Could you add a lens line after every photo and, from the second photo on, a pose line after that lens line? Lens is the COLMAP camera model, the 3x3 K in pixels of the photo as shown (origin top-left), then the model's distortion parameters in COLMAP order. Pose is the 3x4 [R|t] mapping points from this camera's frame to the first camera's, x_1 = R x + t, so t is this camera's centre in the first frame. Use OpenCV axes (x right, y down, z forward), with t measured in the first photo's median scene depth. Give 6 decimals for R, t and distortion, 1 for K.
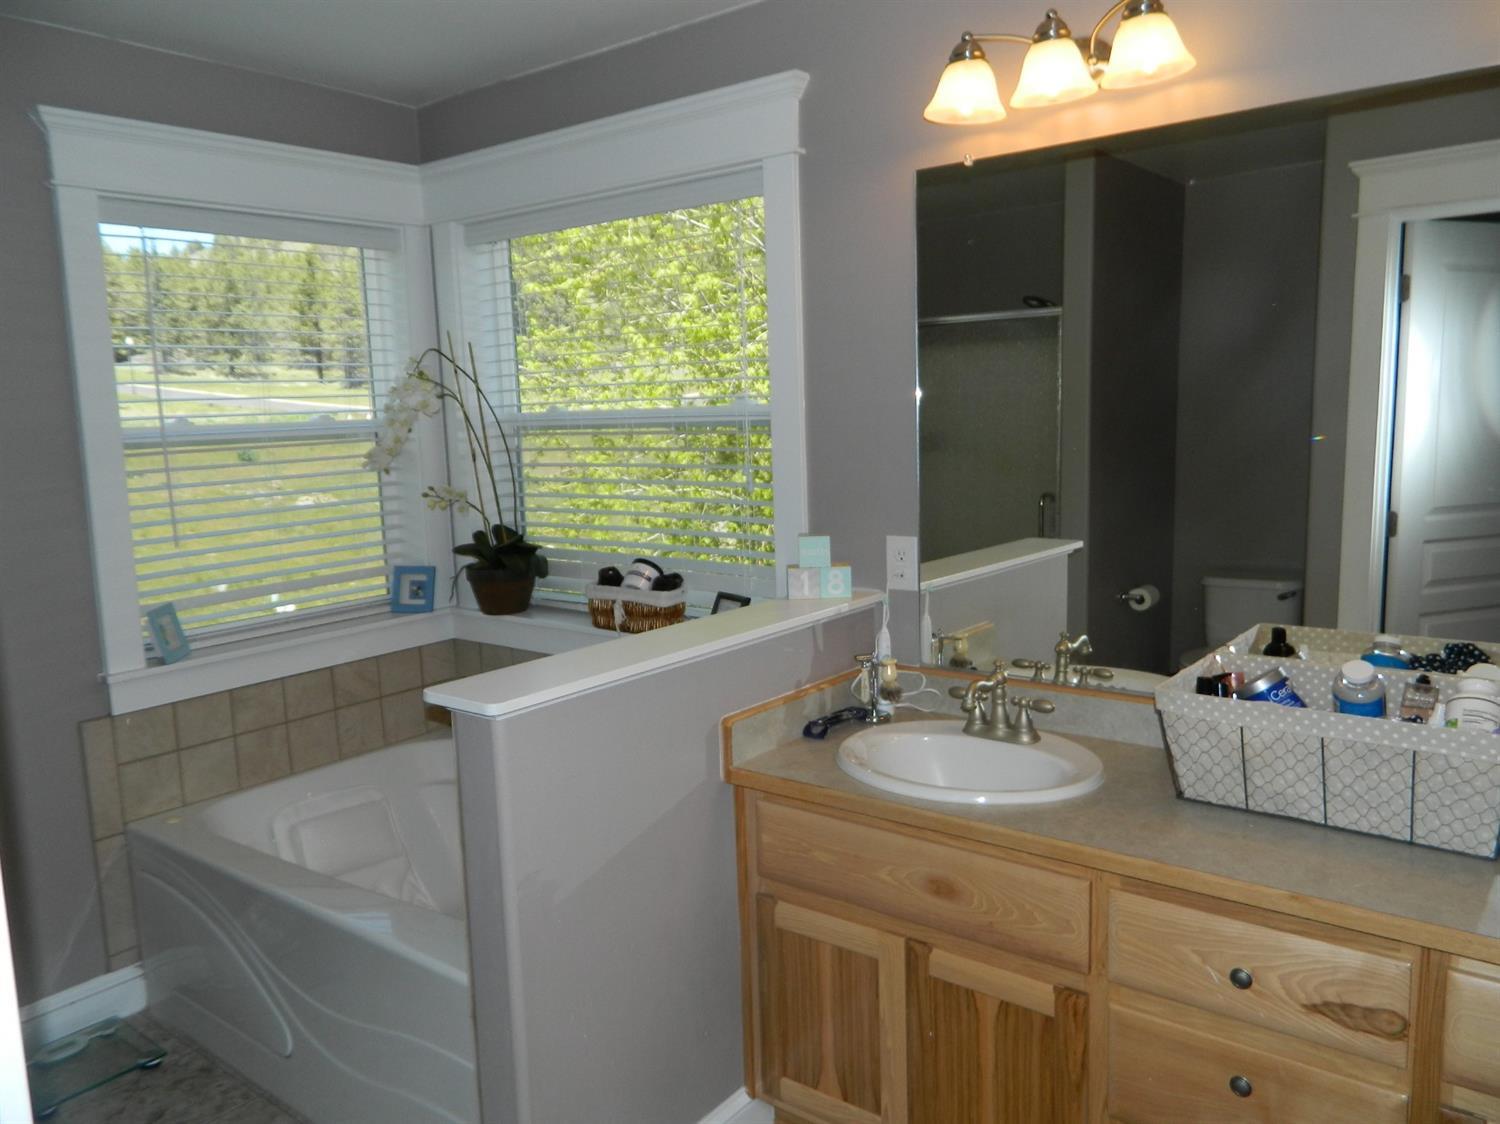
lens RADIAL K [[1132.9, 0, 750.0], [0, 1132.9, 562.0], [0, 0, 1]] dist [0.003925, 0.003089]
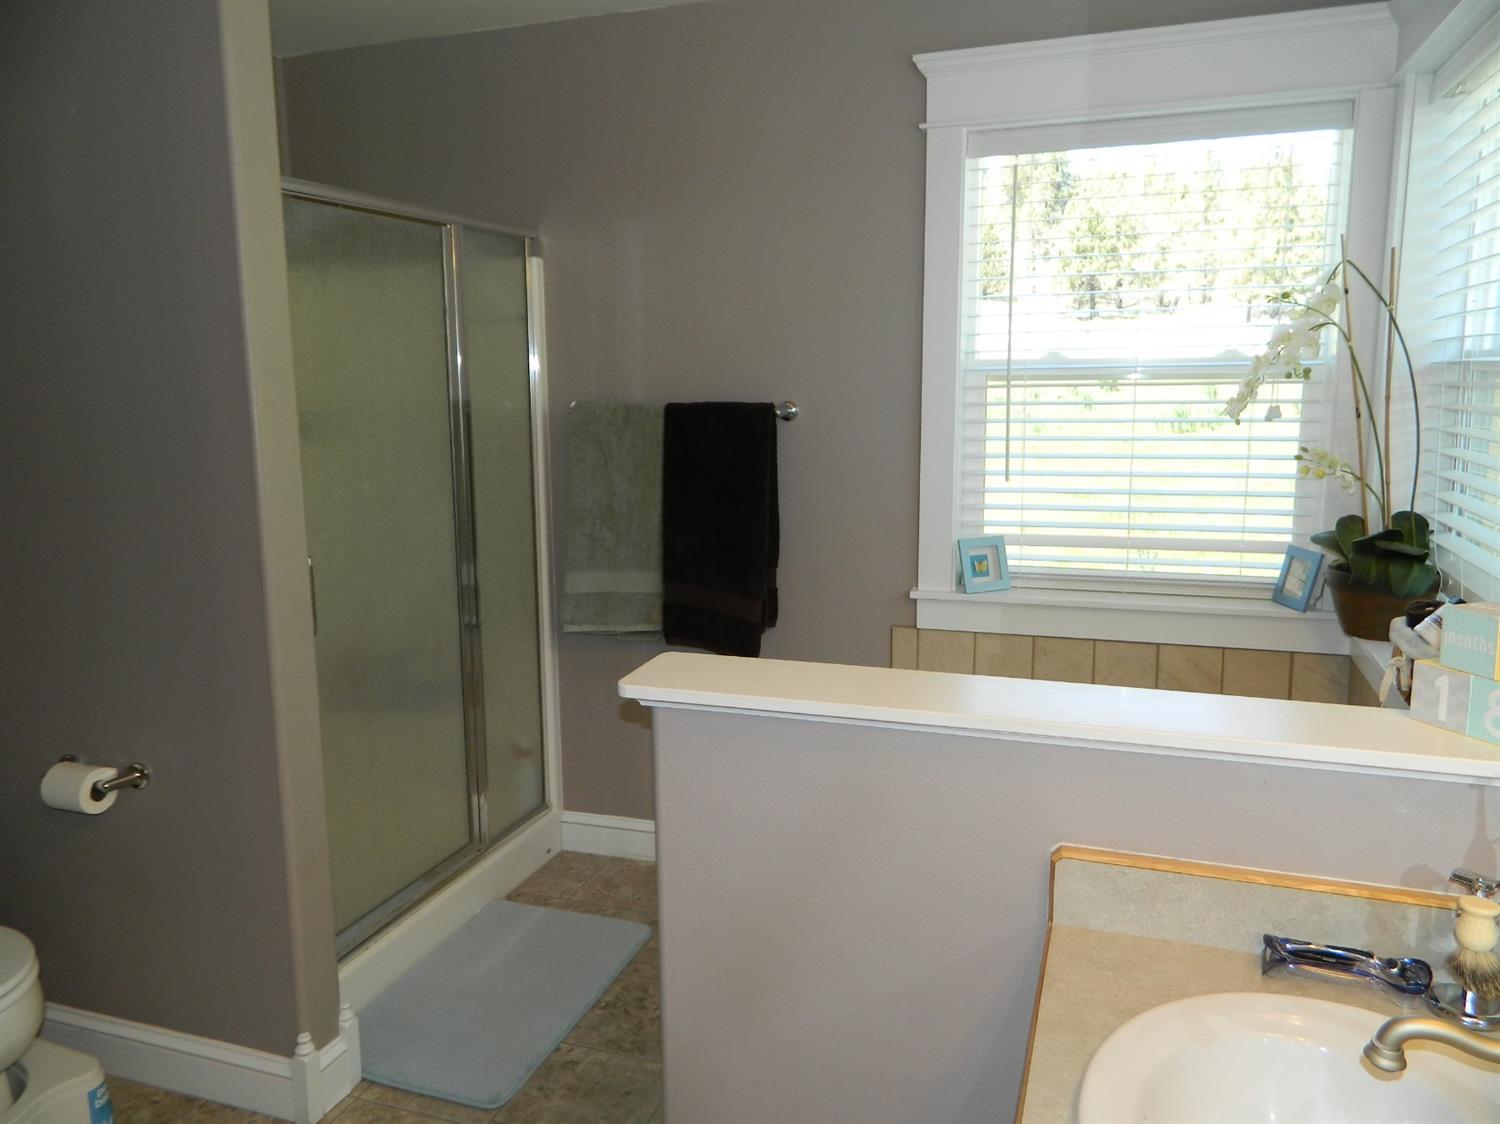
lens RADIAL K [[1132.9, 0, 750.0], [0, 1132.9, 562.0], [0, 0, 1]] dist [0.003925, 0.003089]
pose [[0.347130, 0.193201, -0.917700, 0.354389], [-0.130828, 0.978957, 0.156610, -0.072426], [0.928647, 0.065697, 0.365102, 0.443459]]
